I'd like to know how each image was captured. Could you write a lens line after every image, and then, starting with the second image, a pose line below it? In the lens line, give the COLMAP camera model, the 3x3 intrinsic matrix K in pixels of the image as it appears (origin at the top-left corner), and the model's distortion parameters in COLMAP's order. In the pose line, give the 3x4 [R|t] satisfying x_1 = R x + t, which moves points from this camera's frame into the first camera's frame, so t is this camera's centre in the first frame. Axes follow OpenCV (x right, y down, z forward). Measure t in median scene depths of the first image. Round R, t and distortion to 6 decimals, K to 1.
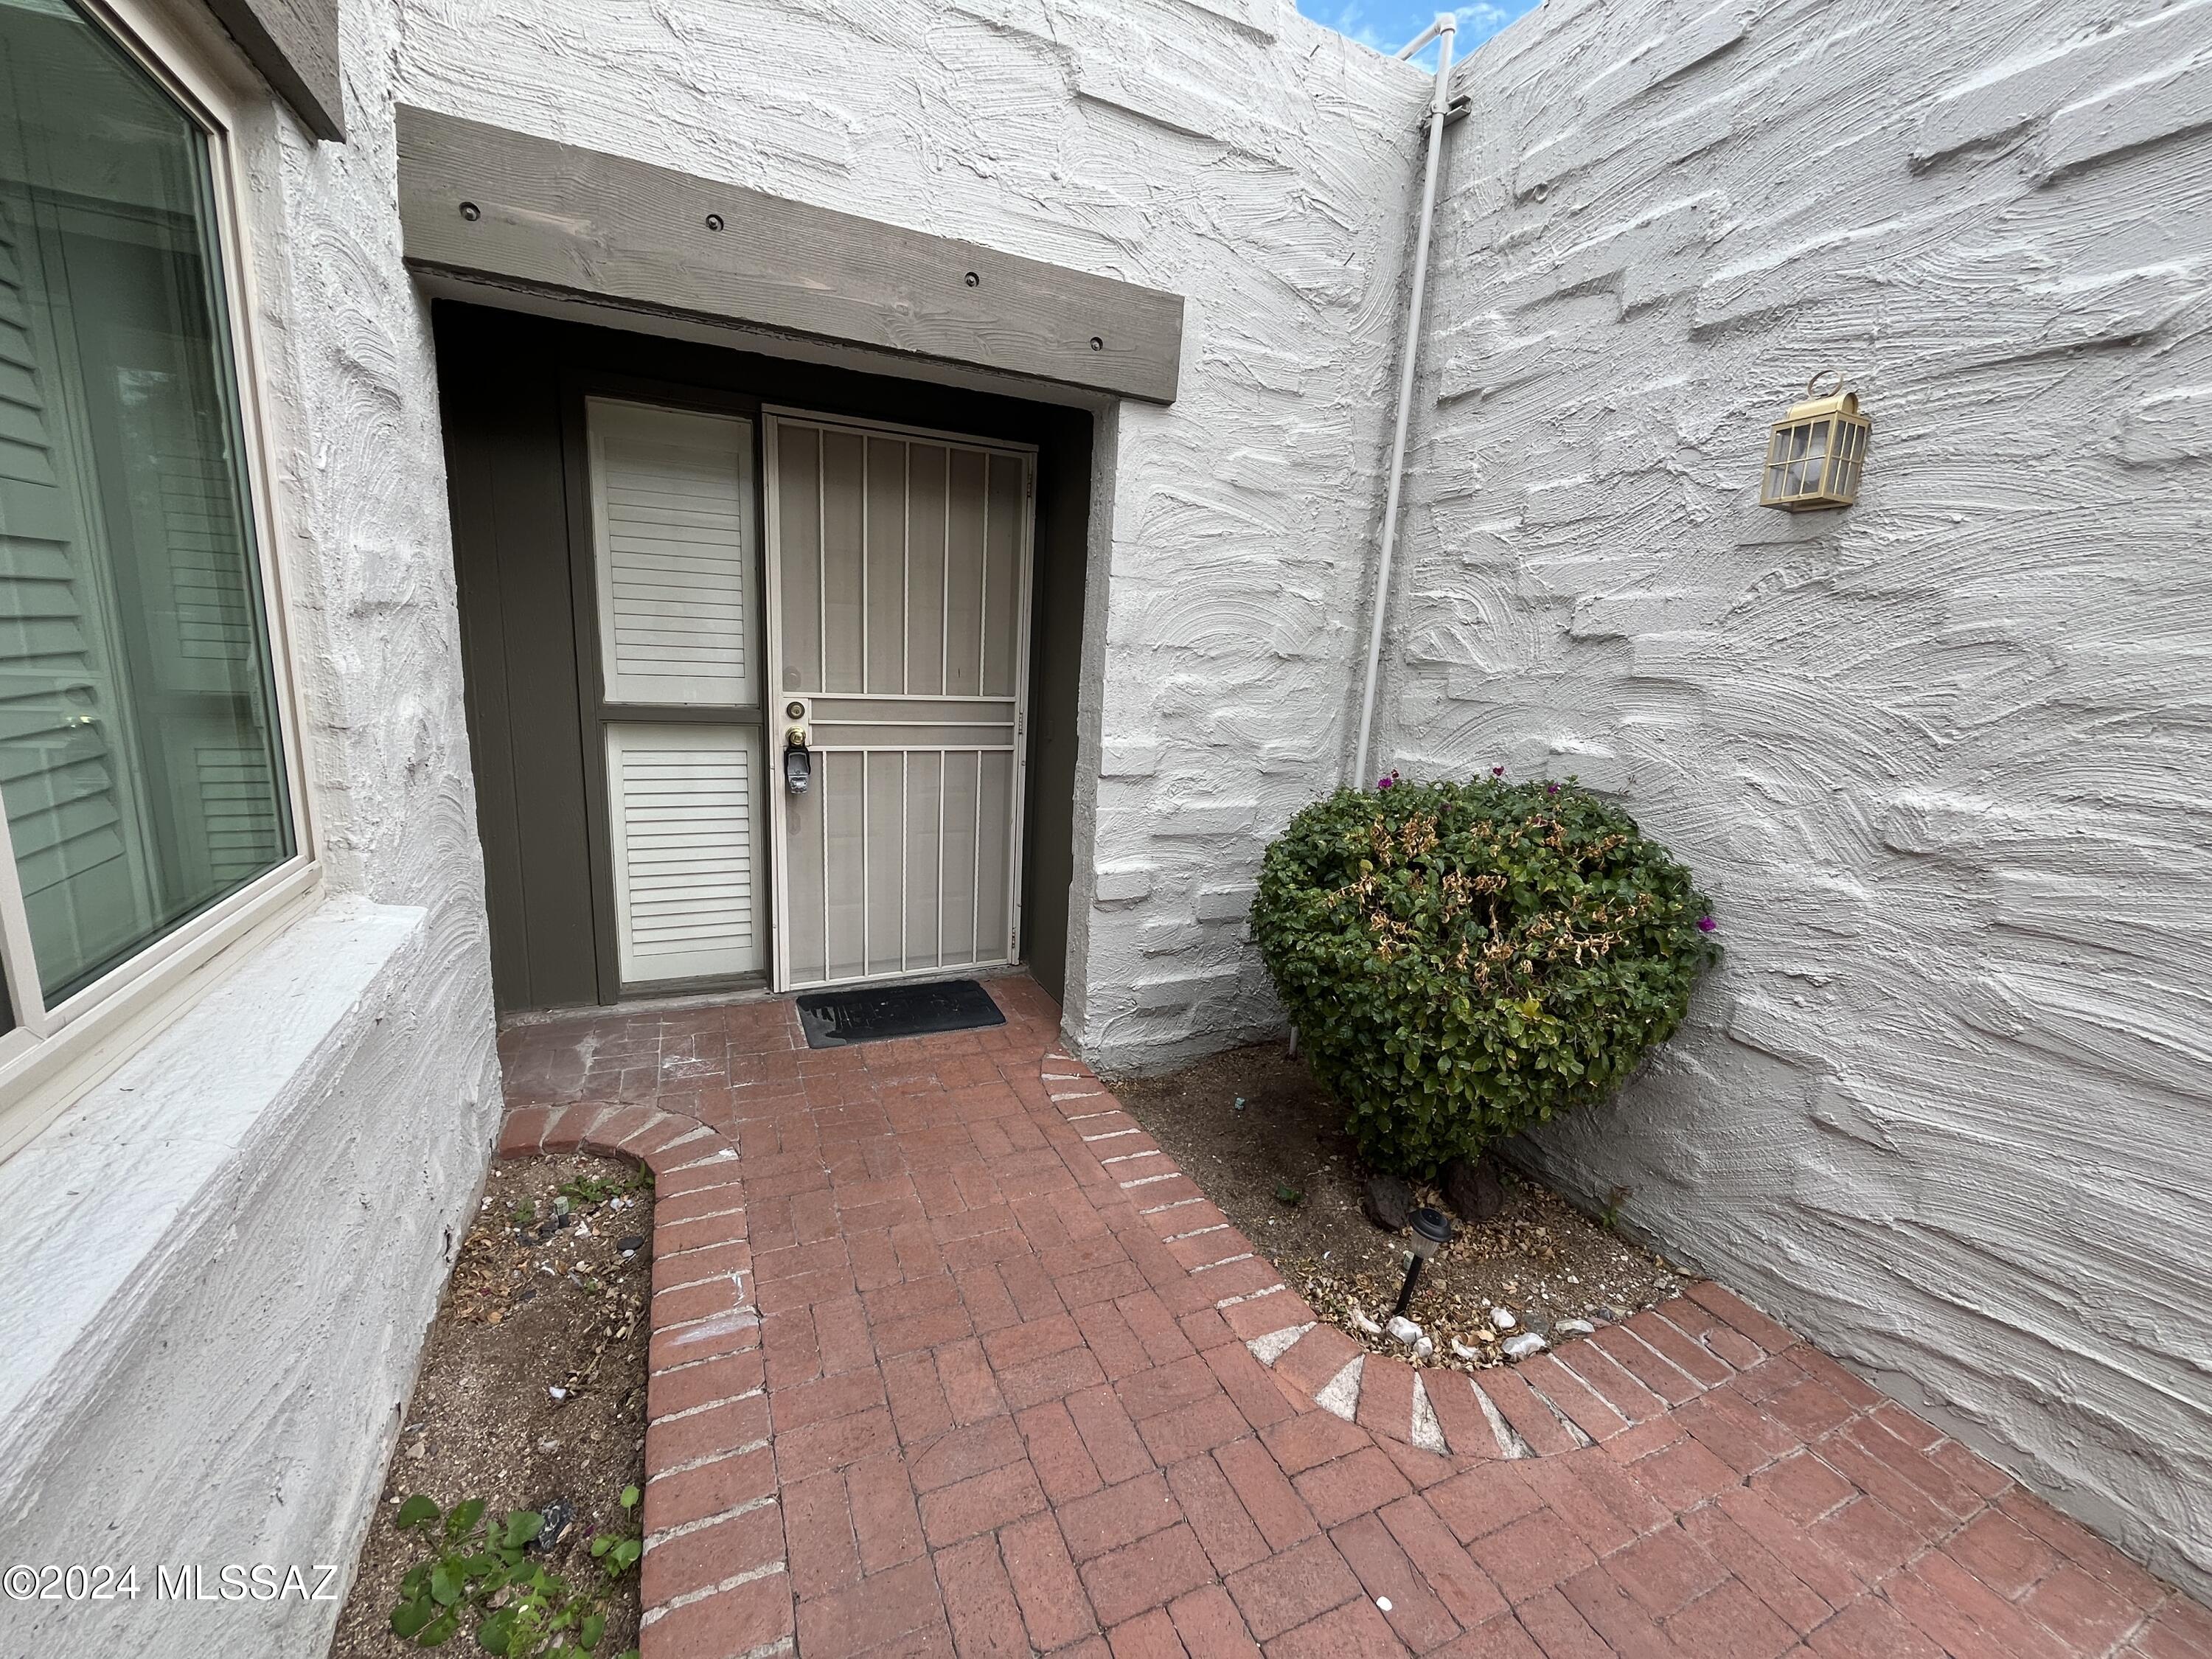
lens RADIAL K [[902.2, 0, 1105.0], [0, 902.2, 826.0], [0, 0, 1]] dist [-0.000412, -0.000714]
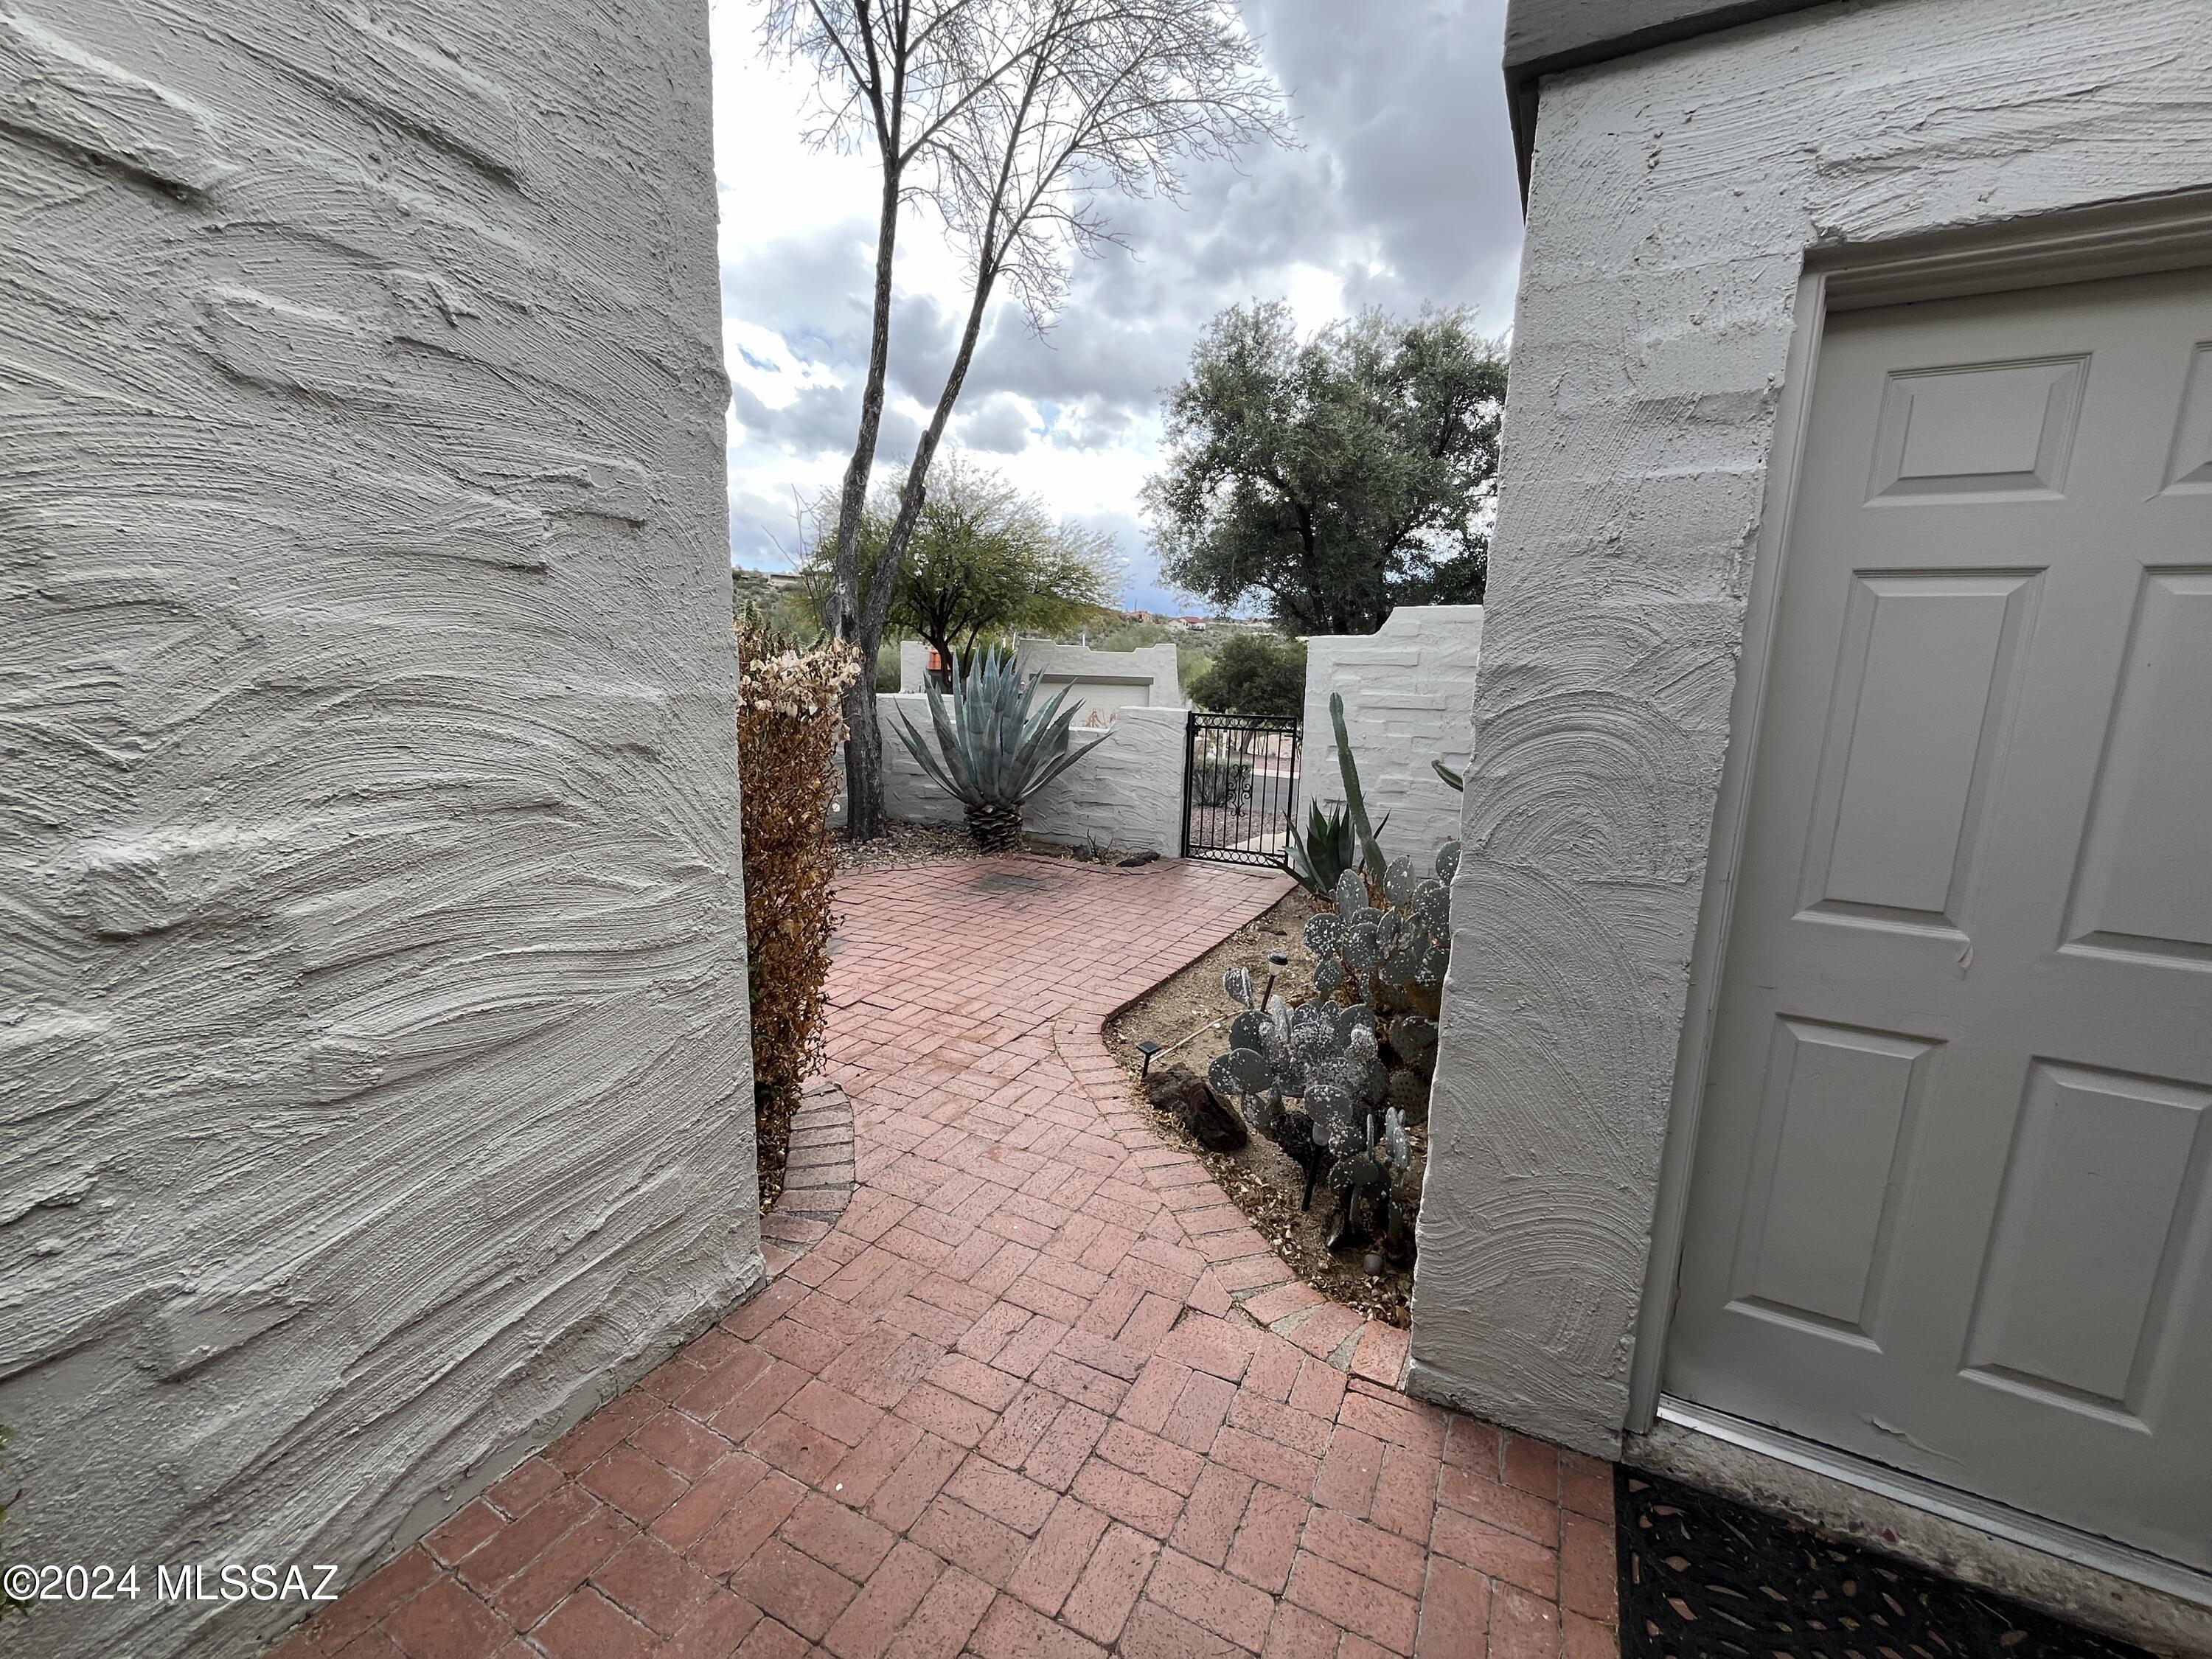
lens RADIAL K [[902.2, 0, 1104.5], [0, 902.2, 841.3], [0, 0, 1]] dist [-0.000412, -0.000714]
pose [[-0.618767, -0.212728, 0.756224, 0.002183], [0.098906, 0.933882, 0.343632, -0.198573], [-0.779323, 0.287423, -0.556815, 0.875129]]
